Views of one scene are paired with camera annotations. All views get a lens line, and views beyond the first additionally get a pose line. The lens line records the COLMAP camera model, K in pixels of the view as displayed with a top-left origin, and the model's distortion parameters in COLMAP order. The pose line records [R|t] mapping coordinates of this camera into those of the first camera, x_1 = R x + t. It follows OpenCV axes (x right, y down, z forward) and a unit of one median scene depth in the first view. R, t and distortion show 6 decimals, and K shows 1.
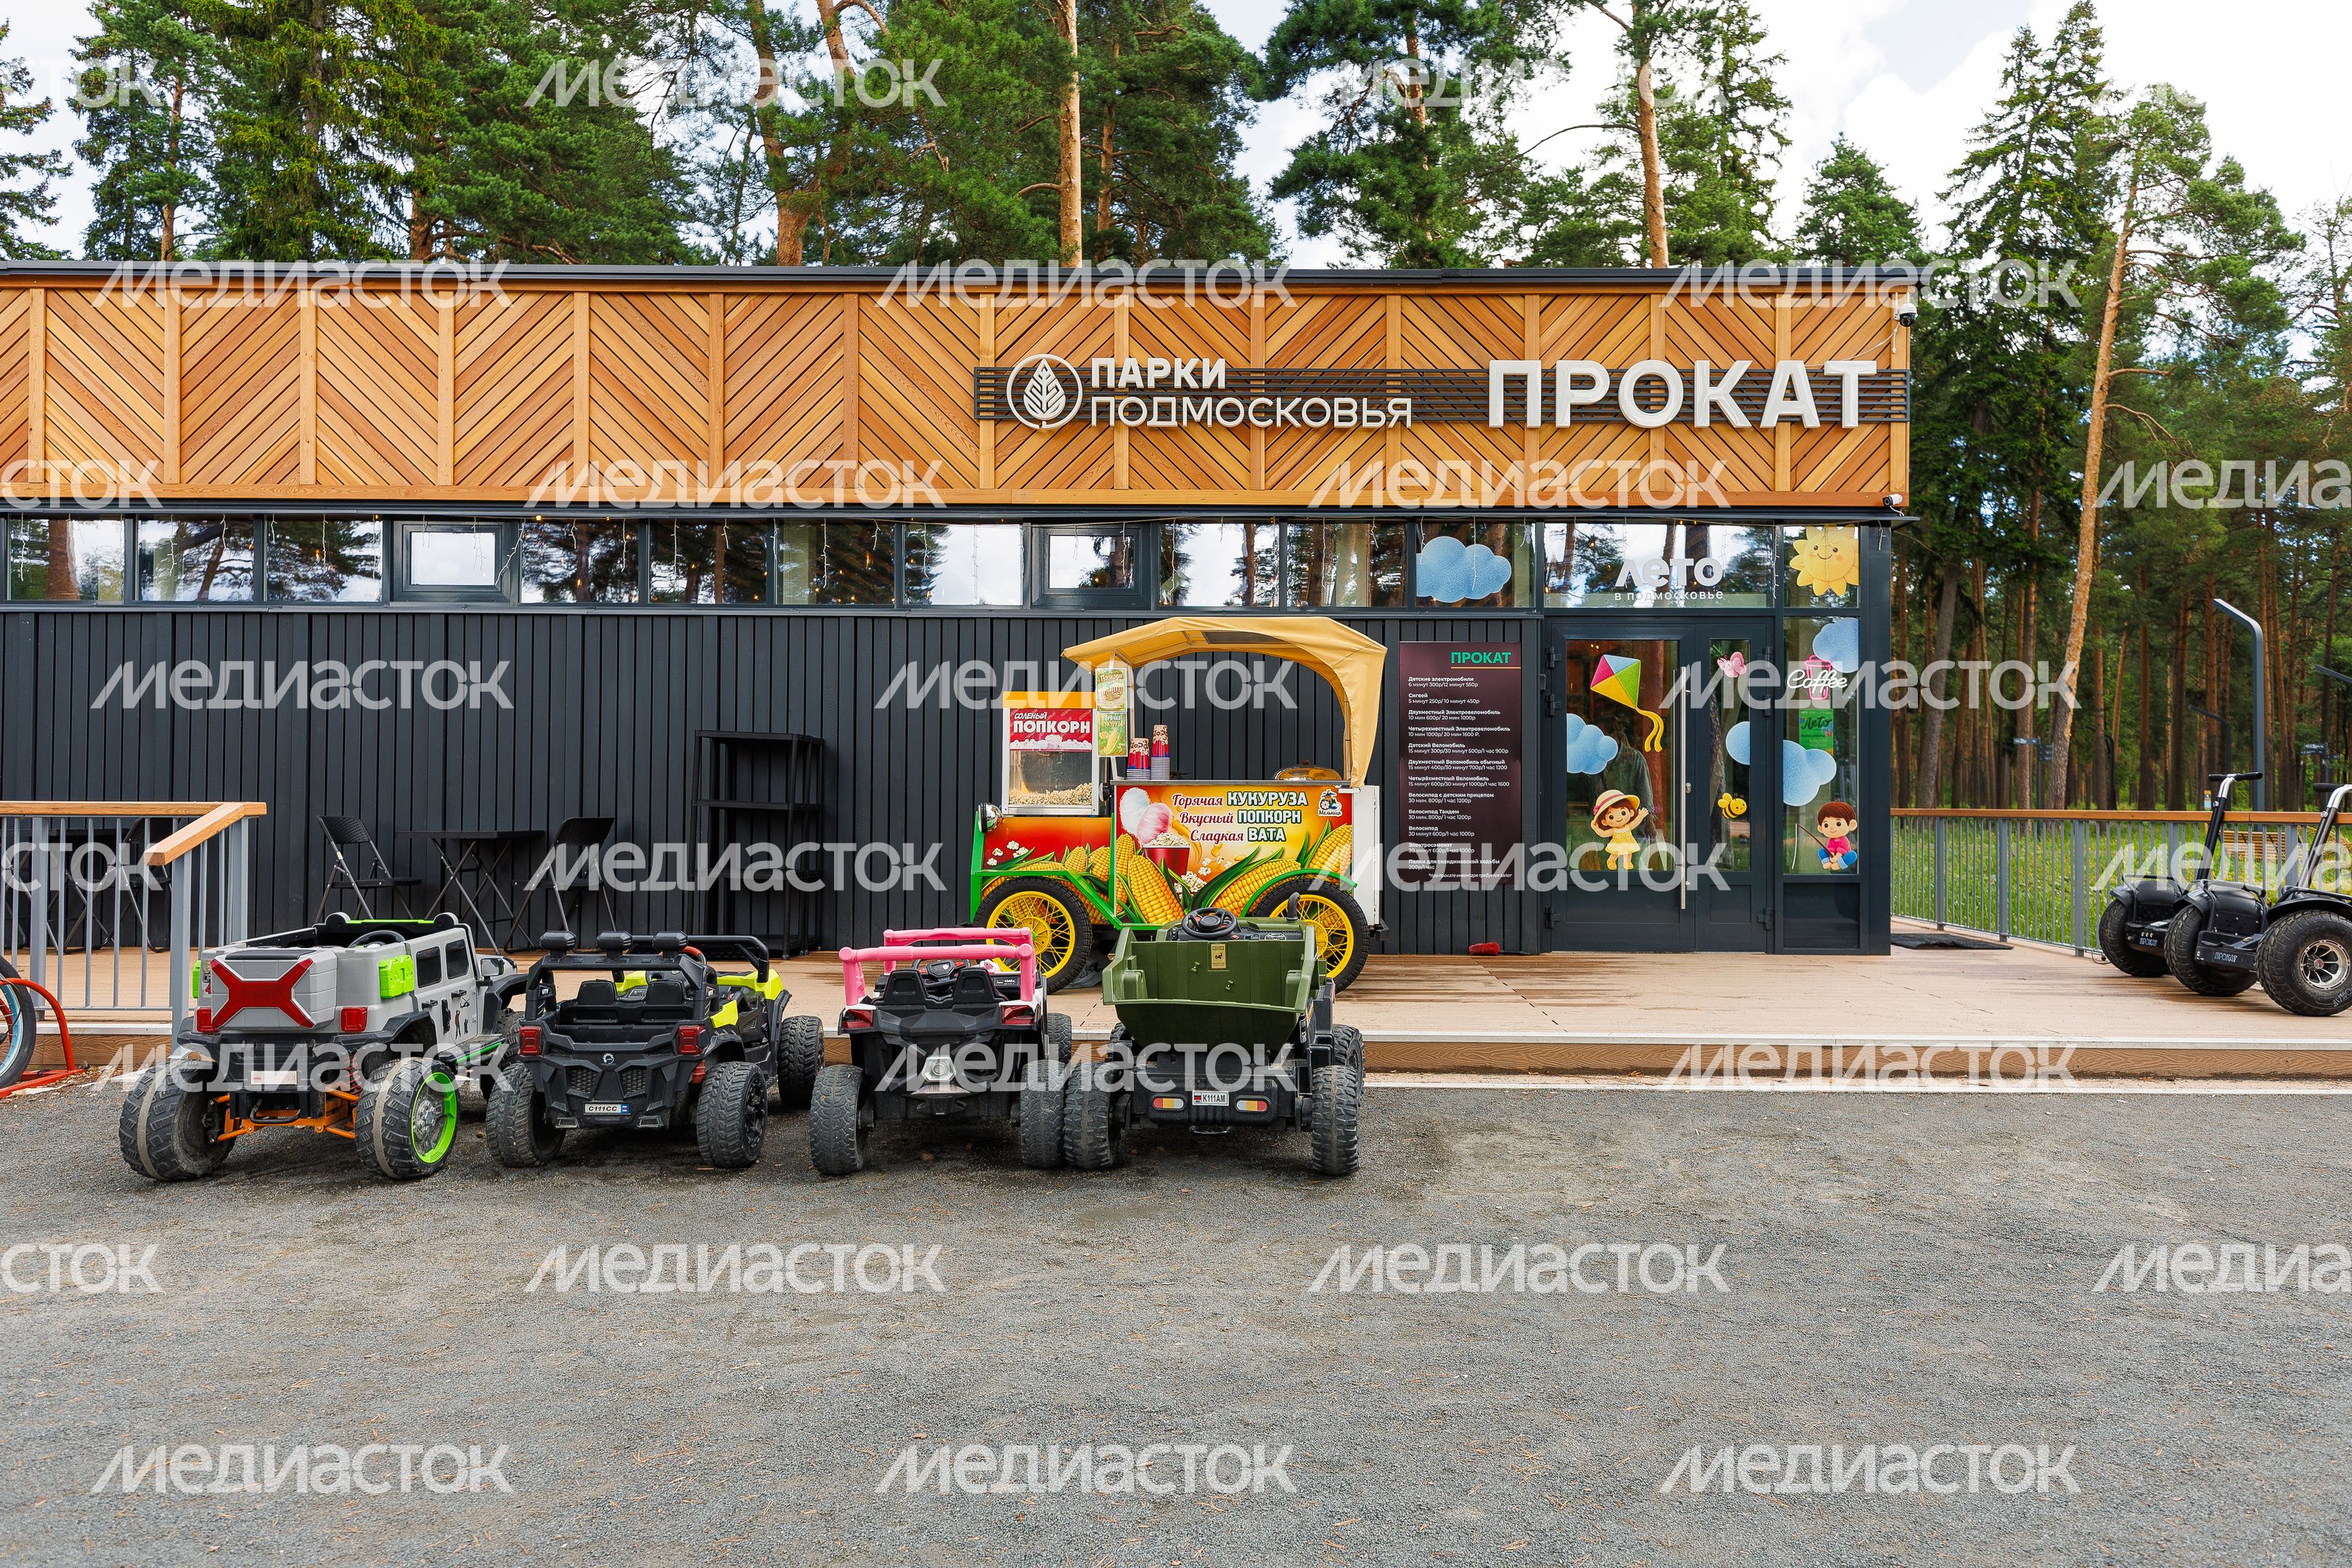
lens RADIAL K [[1682.2, 0, 1176.5], [0, 1682.2, 776.5], [0, 0, 1]] dist [0.008990, -0.010085]
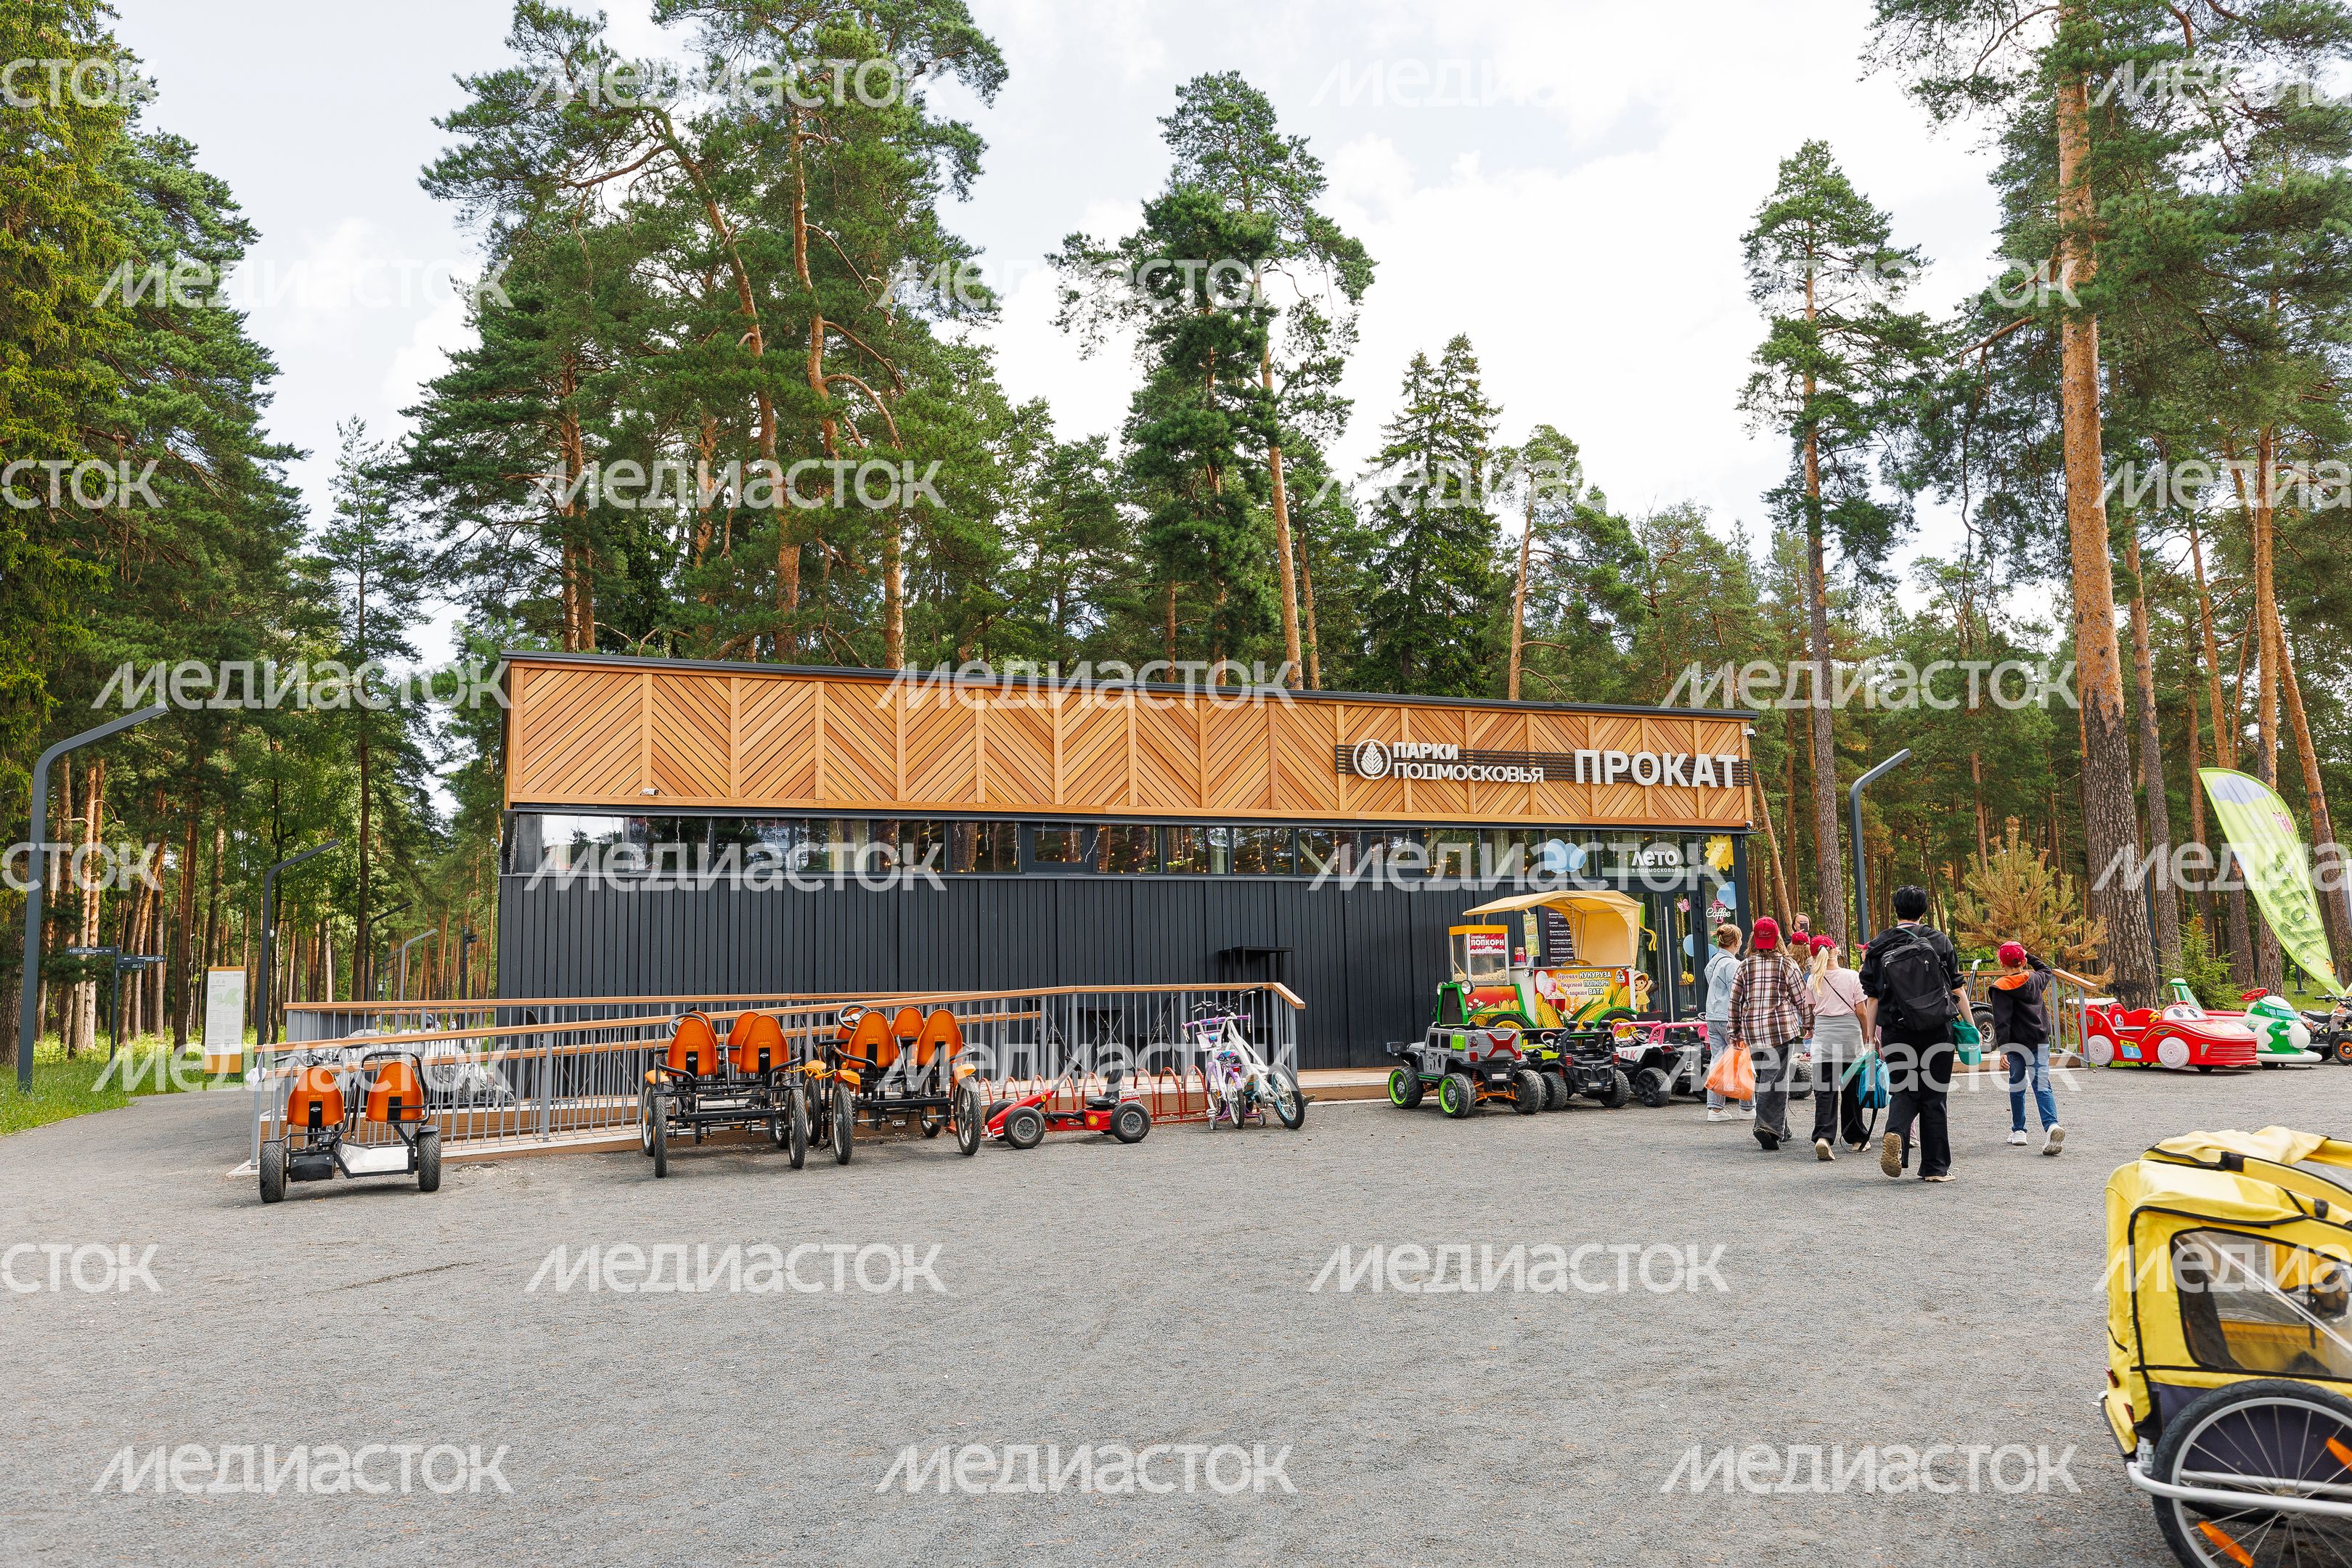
lens RADIAL K [[1760.0, 0, 1175.6], [0, 1760.0, 787.5], [0, 0, 1]] dist [0.007240, 0.000607]
pose [[0.930906, 0.020275, 0.364695, -0.984248], [0.018142, 0.994659, -0.101606, -0.004717], [-0.364808, 0.101202, 0.925567, -0.709867]]
